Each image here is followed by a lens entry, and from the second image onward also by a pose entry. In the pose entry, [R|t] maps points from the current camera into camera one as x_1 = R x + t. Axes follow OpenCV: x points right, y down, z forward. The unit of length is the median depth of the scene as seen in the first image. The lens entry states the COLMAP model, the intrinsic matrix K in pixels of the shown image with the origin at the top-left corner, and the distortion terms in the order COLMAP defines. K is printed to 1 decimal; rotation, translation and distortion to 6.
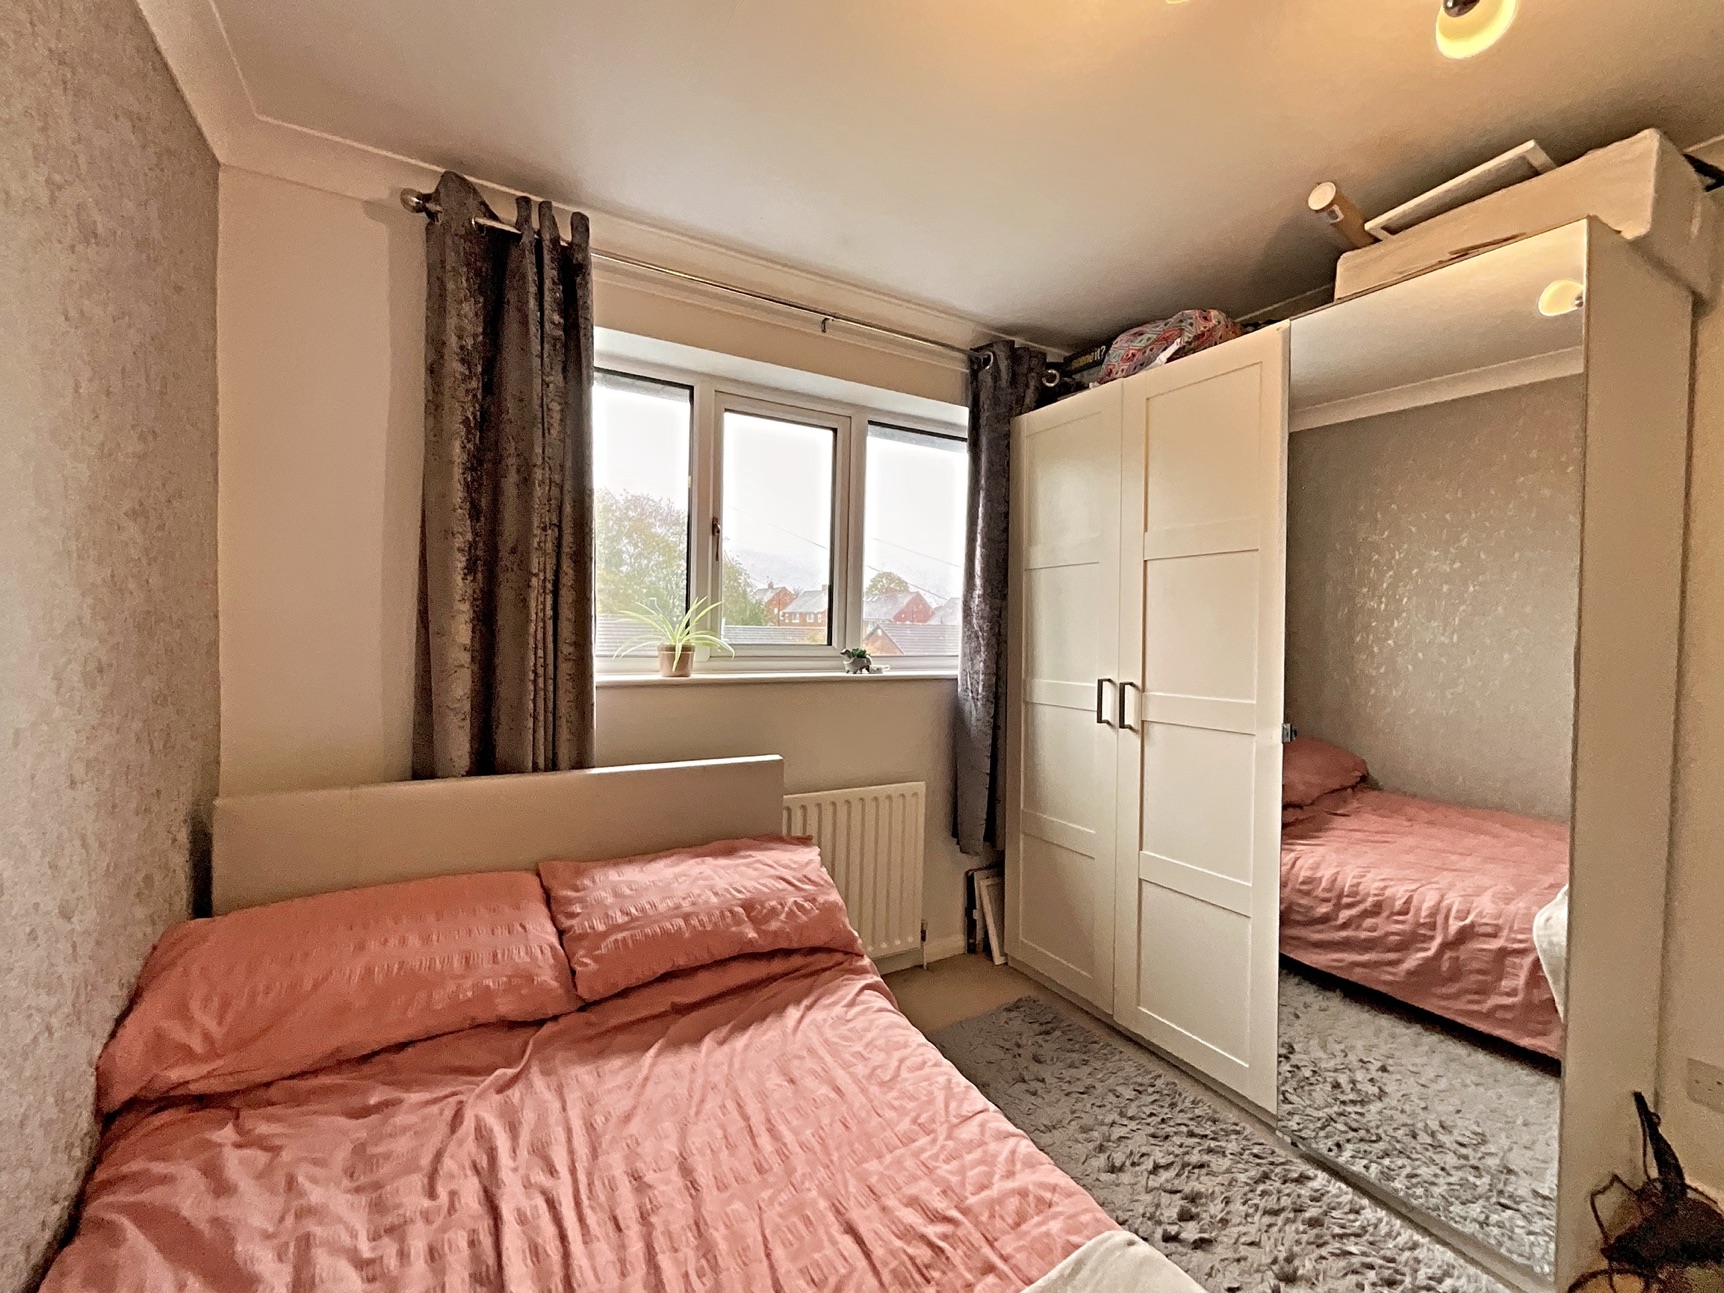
lens RADIAL K [[697.9, 0, 868.7], [0, 697.9, 645.7], [0, 0, 1]] dist [0.002152, 0.000259]
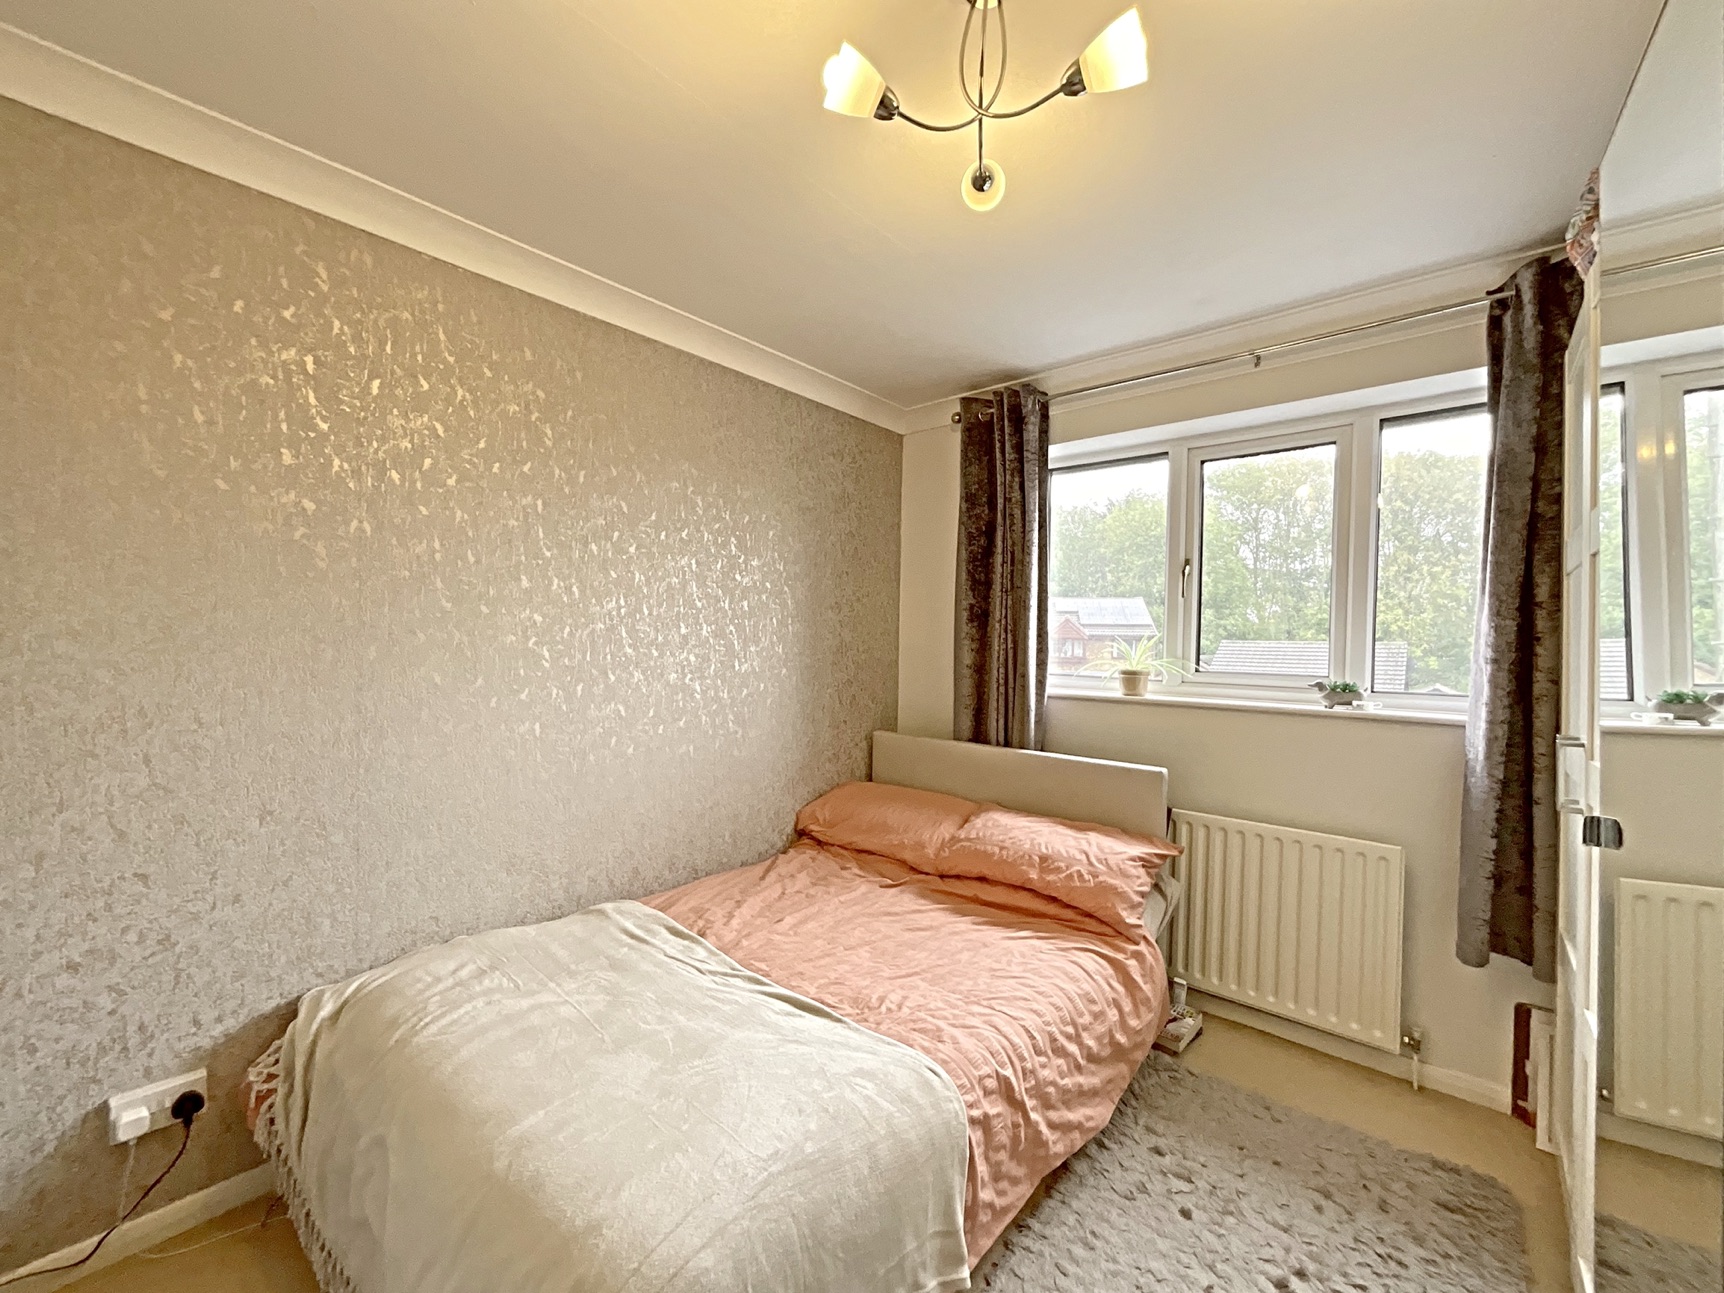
lens RADIAL K [[697.9, 0, 862.8], [0, 697.9, 641.2], [0, 0, 1]] dist [0.002152, 0.000259]
pose [[0.337911, -0.015037, -0.941058, 0.982295], [-0.036614, 0.998905, -0.029109, 0.002684], [0.940466, 0.044293, 0.336990, 0.190640]]
